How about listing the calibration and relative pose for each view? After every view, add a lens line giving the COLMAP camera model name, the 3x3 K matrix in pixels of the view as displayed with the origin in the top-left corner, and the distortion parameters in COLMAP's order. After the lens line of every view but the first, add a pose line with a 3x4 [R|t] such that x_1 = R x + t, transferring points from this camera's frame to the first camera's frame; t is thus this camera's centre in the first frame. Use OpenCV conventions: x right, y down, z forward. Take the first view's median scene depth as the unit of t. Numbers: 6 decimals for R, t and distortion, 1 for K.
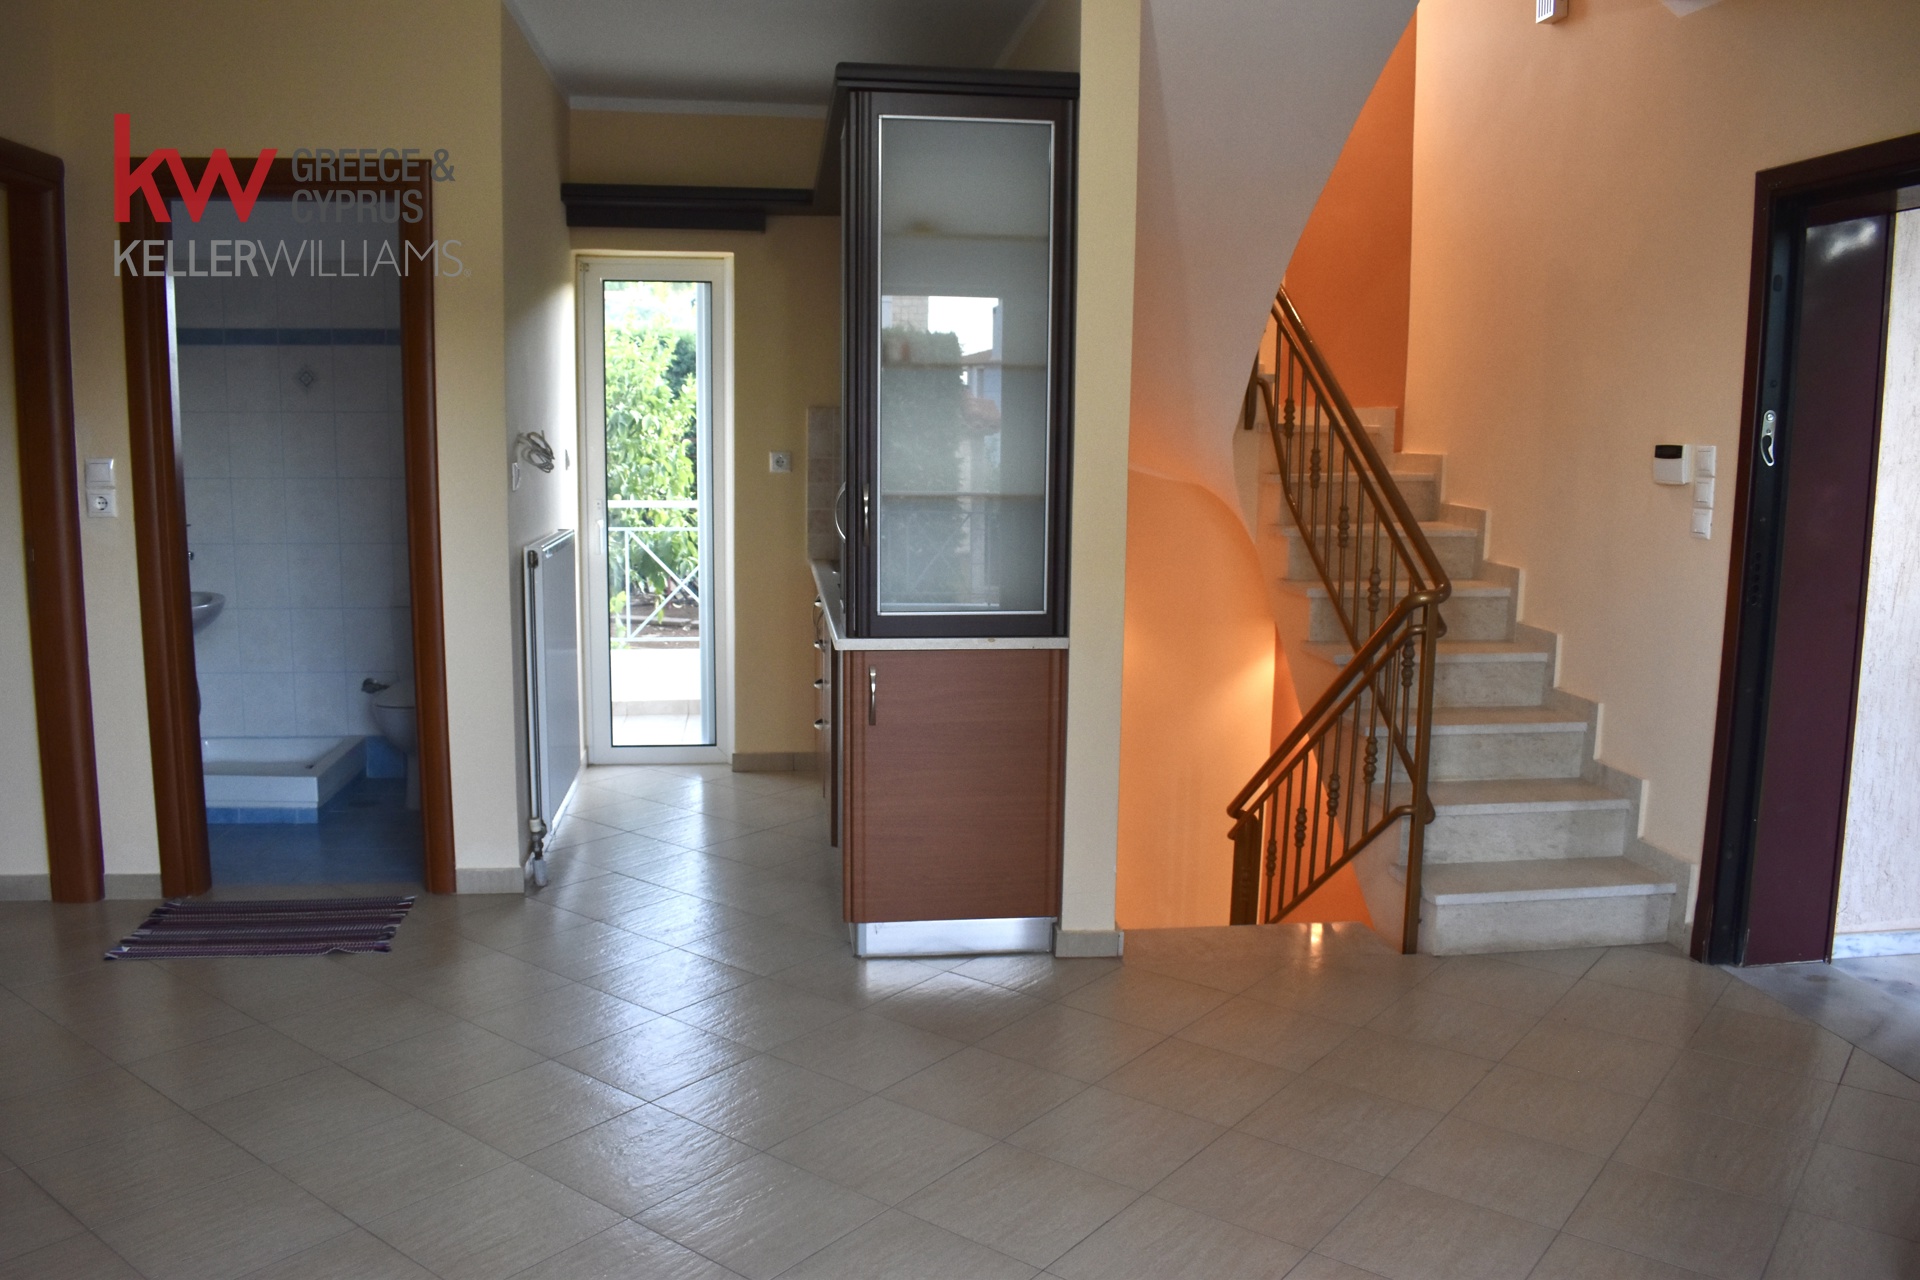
lens RADIAL K [[1445.8, 0, 958.6], [0, 1445.8, 646.9], [0, 0, 1]] dist [-0.095378, 0.017217]
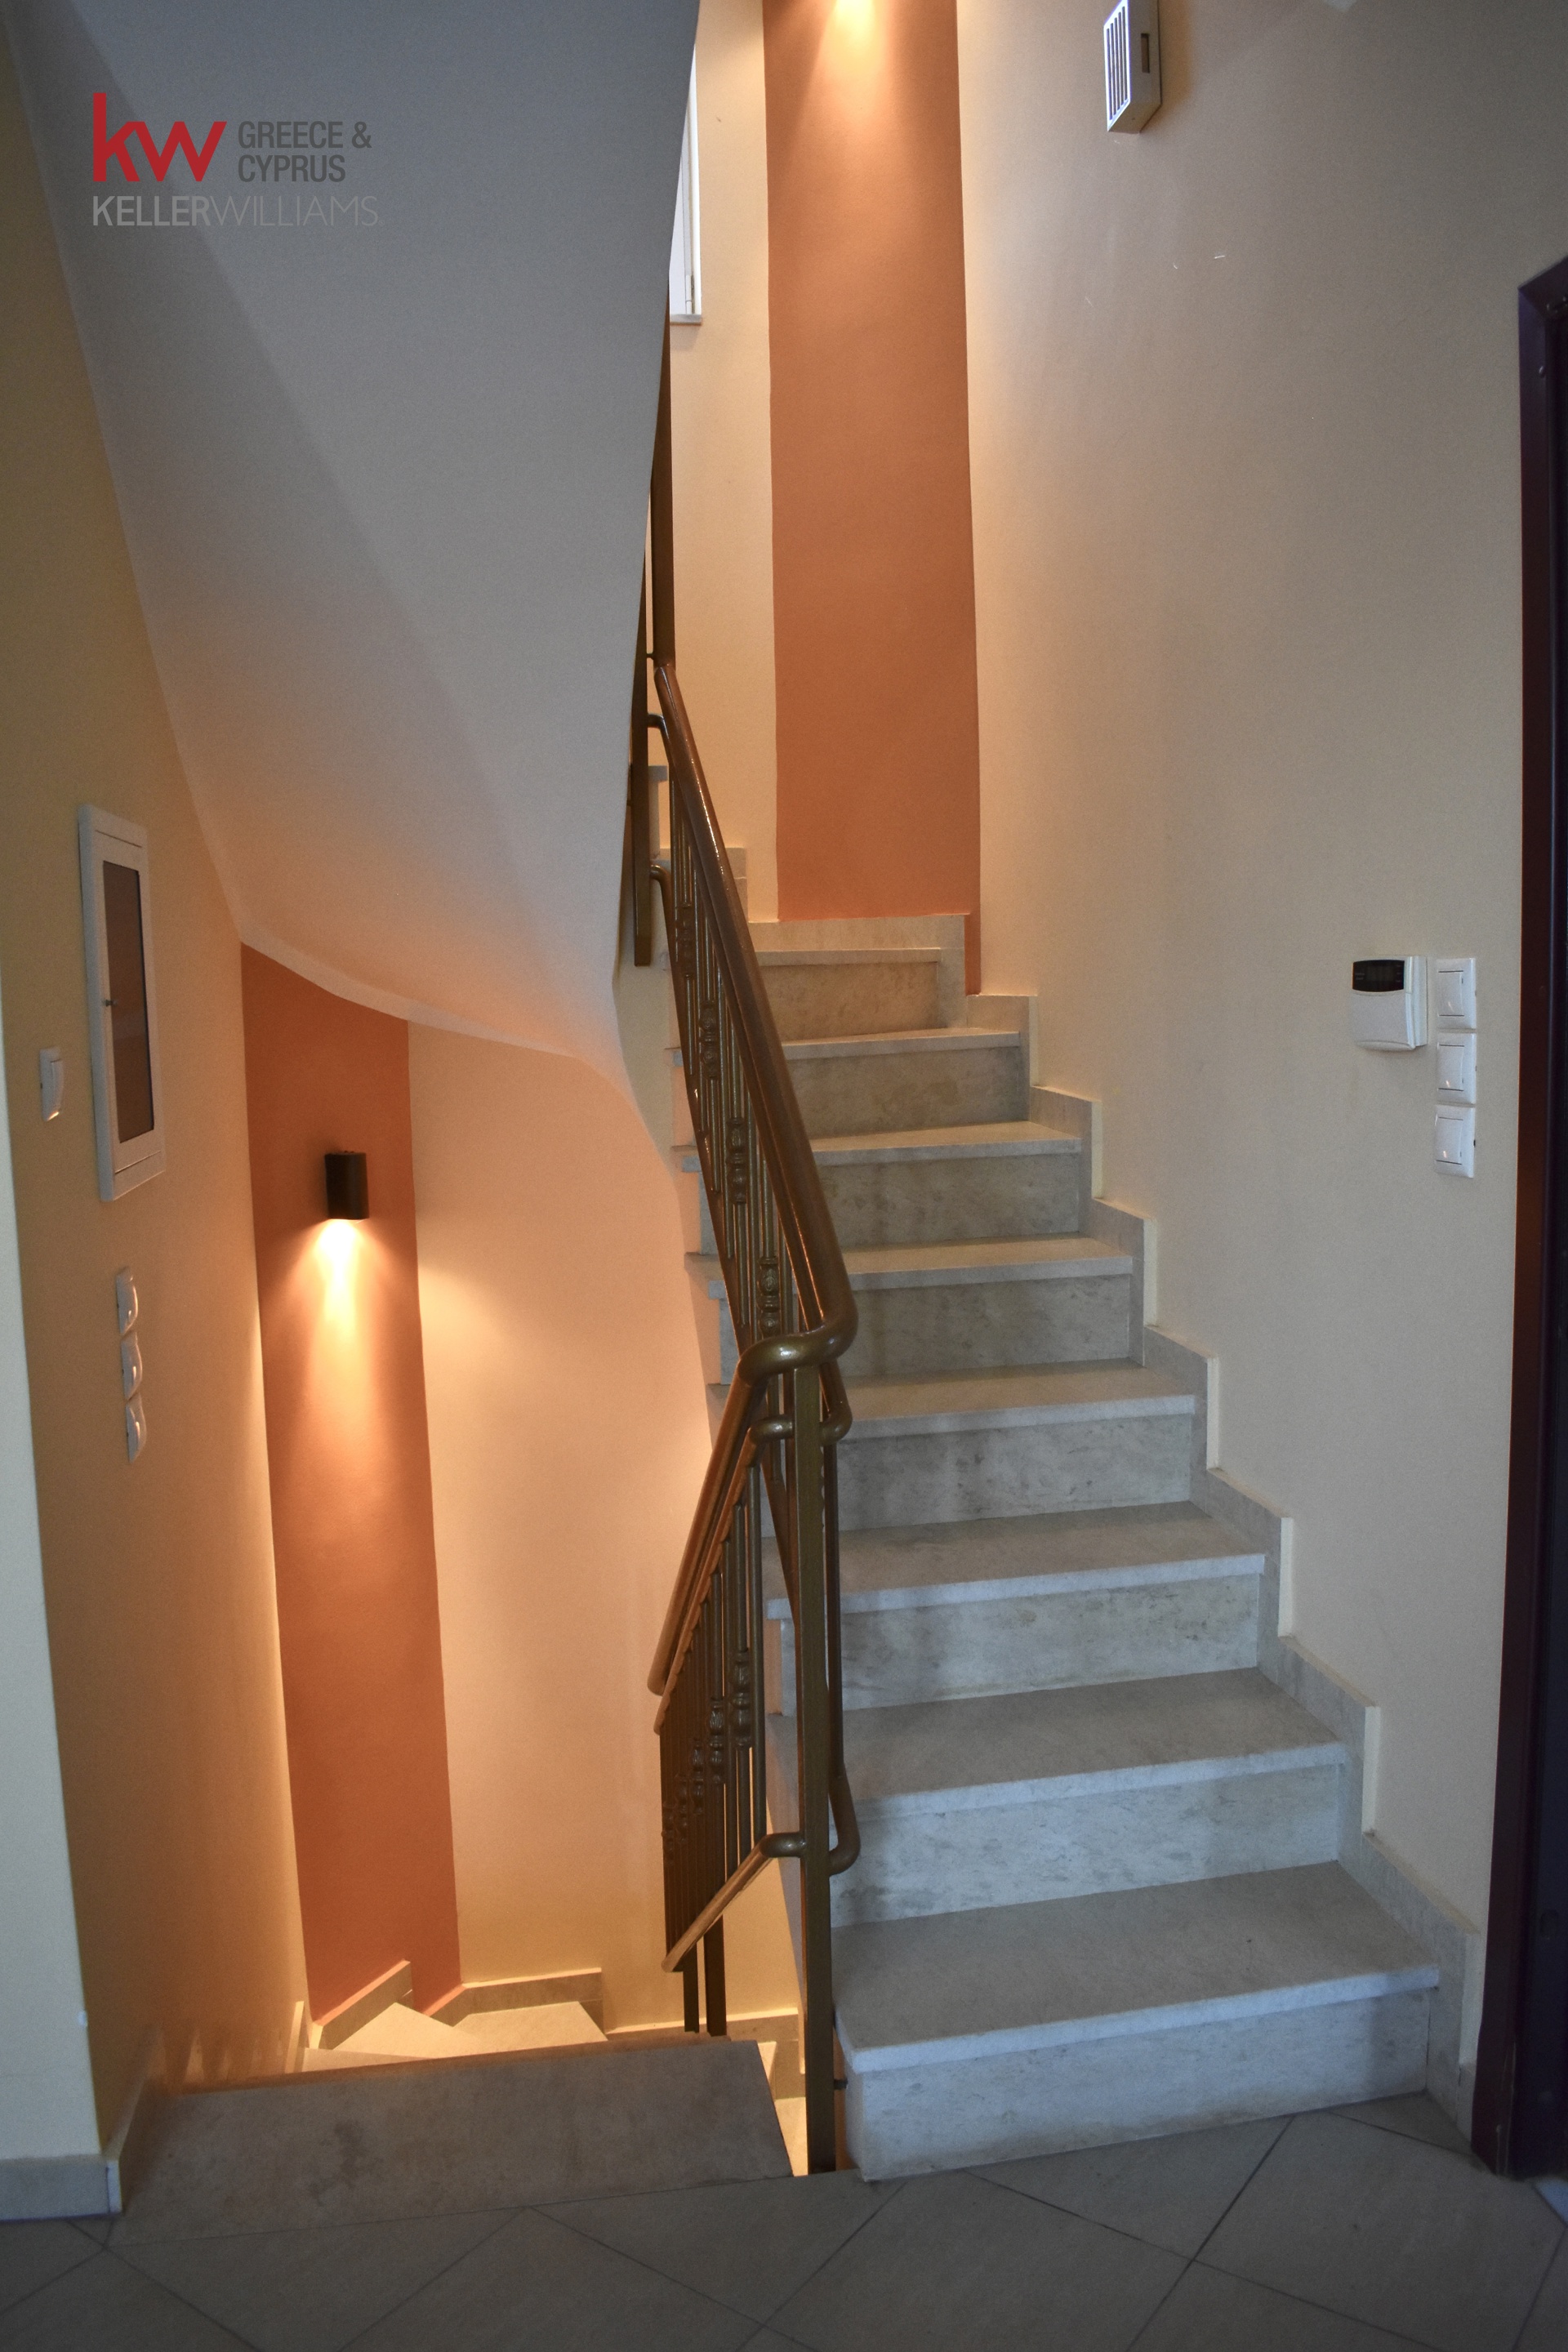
lens RADIAL K [[1771.1, 0, 783.1], [0, 1771.1, 1172.7], [0, 0, 1]] dist [-0.095378, 0.017217]
pose [[0.998500, -0.041129, 0.036133, 0.281954], [0.042459, 0.998418, -0.036848, -0.061822], [-0.034560, 0.038327, 0.998667, 0.443054]]
